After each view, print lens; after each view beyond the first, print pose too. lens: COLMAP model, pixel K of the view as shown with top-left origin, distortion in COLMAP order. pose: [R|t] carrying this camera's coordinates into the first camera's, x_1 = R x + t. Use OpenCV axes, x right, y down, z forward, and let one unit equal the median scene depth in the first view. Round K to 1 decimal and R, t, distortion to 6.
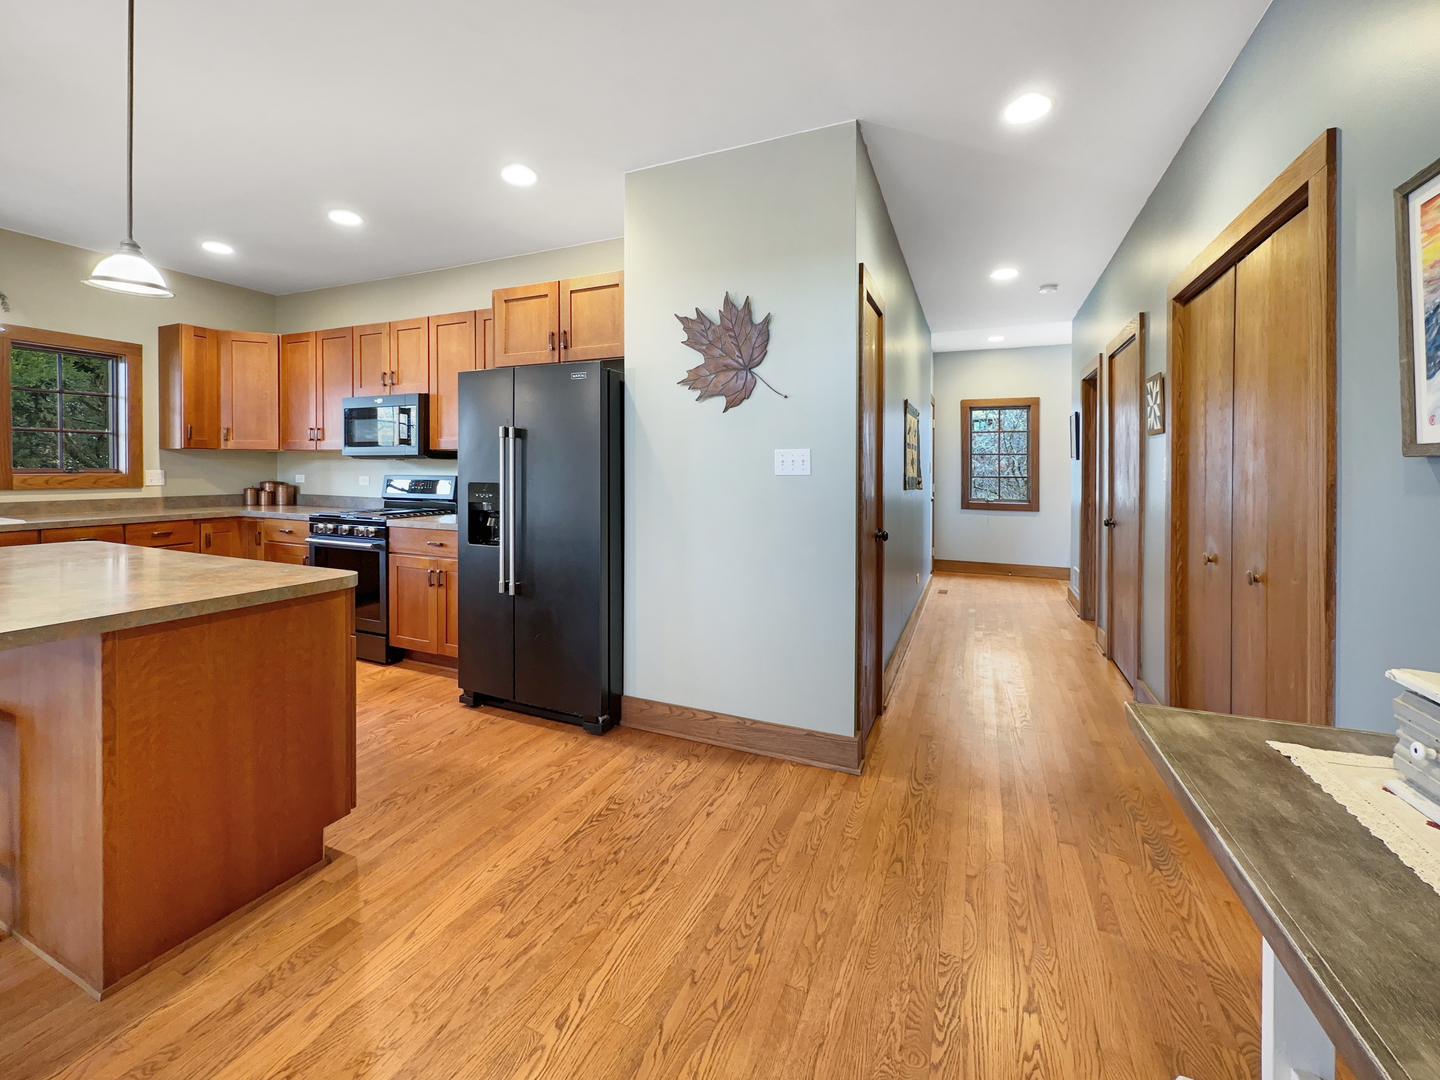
lens RADIAL K [[589.4, 0, 727.2], [0, 589.4, 467.6], [0, 0, 1]] dist [-0.001059, -0.000268]
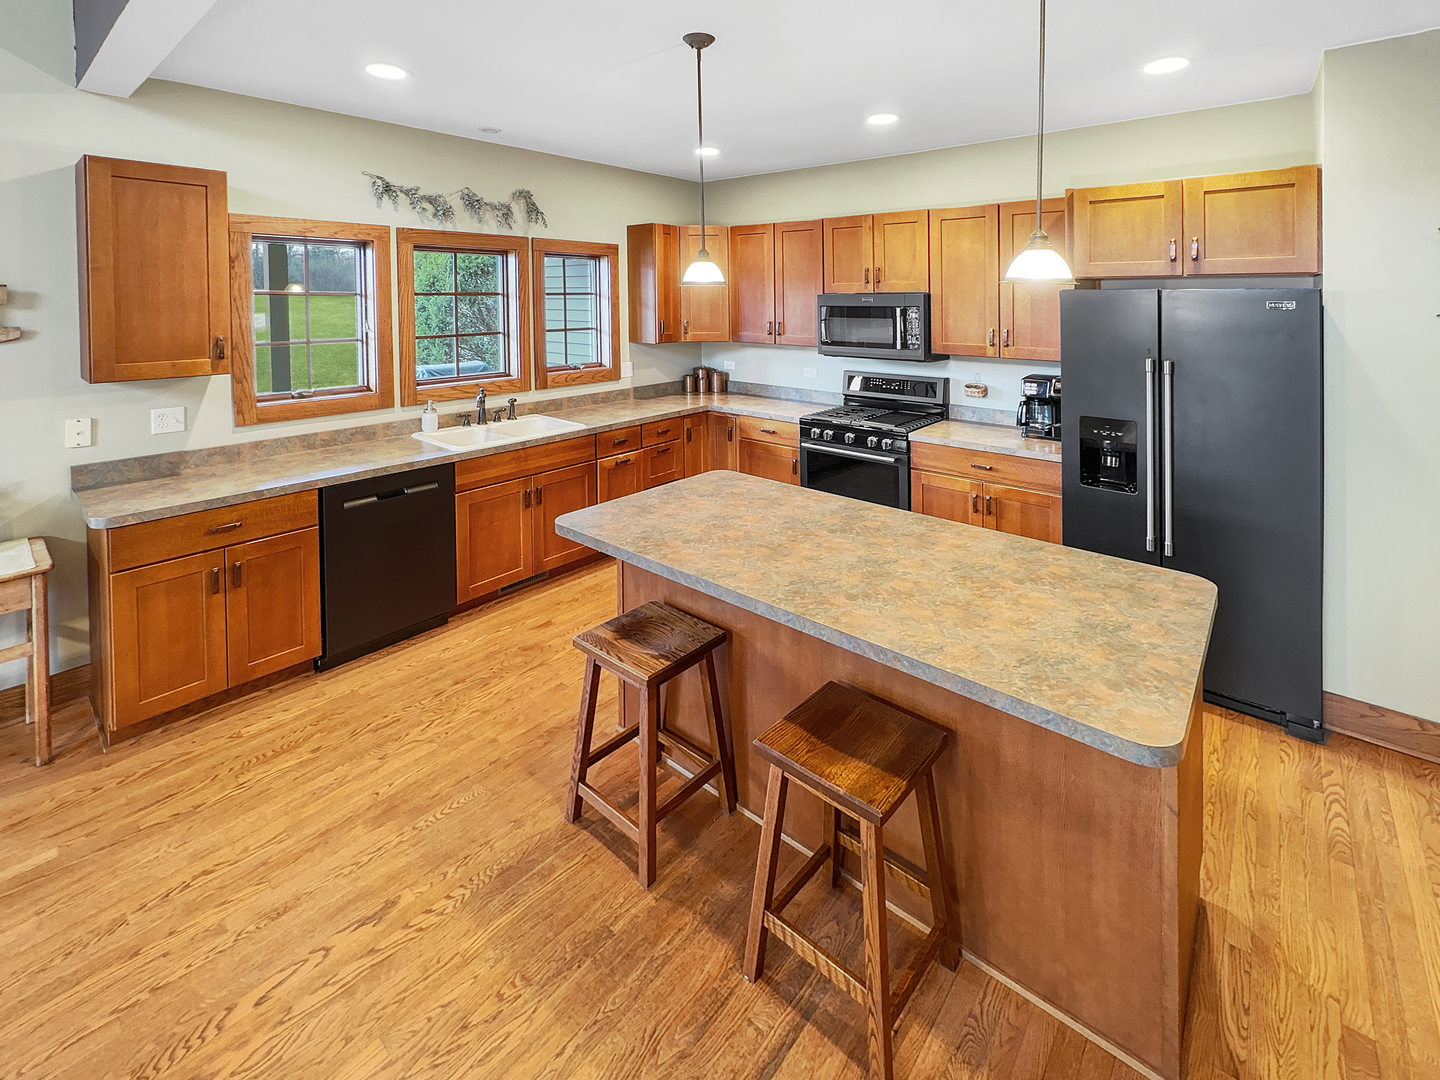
lens RADIAL K [[637.9, 0, 744.7], [0, 637.9, 299.4], [0, 0, 1]] dist [-0.000083, 0.000344]
pose [[0.964619, -0.009704, -0.263470, -0.520225], [0.012200, 0.999895, 0.007836, -0.126409], [0.263366, -0.010773, 0.964636, -0.043717]]
